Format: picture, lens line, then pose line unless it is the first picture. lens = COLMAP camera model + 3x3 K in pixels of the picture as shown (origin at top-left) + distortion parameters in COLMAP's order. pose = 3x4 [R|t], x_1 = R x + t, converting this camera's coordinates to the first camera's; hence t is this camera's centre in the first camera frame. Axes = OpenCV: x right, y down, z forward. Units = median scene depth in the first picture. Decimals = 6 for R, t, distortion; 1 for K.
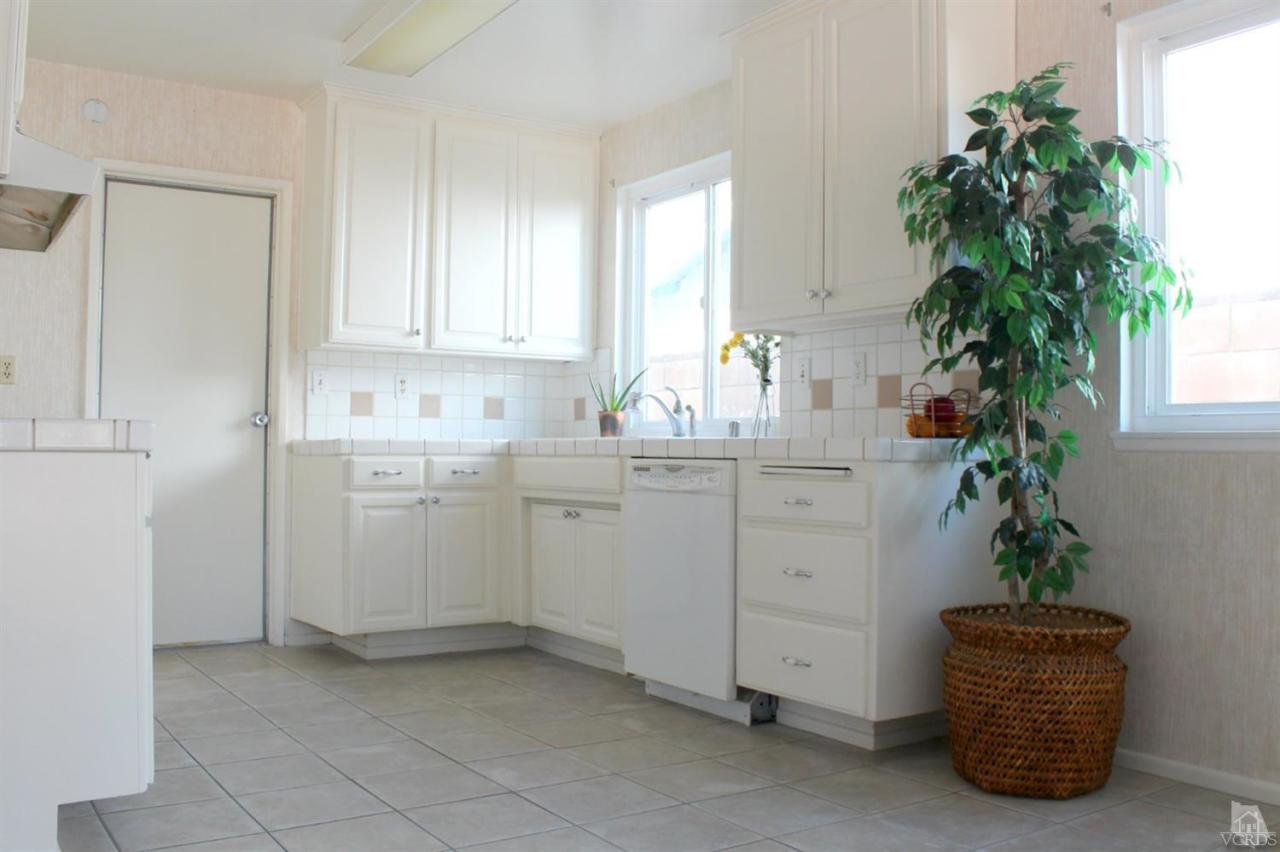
lens RADIAL K [[1140.5, 0, 640.2], [0, 1140.5, 432.5], [0, 0, 1]] dist [-0.147125, 0.094804]
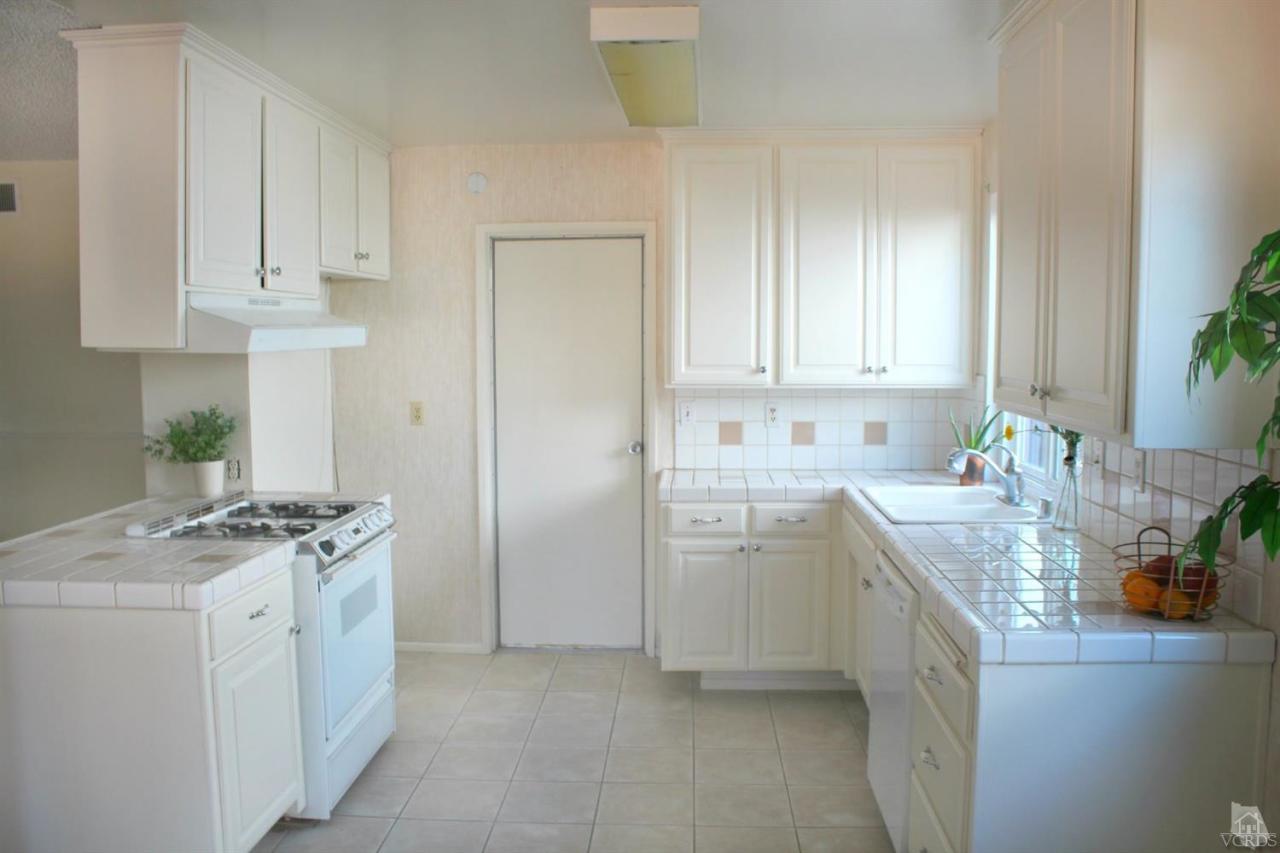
lens RADIAL K [[1061.3, 0, 643.0], [0, 1061.3, 419.3], [0, 0, 1]] dist [-0.139698, -0.001101]
pose [[0.790977, 0.038001, -0.610665, 0.297959], [0.022041, 0.995652, 0.090507, -0.136762], [0.611449, -0.085049, 0.786700, 0.216568]]
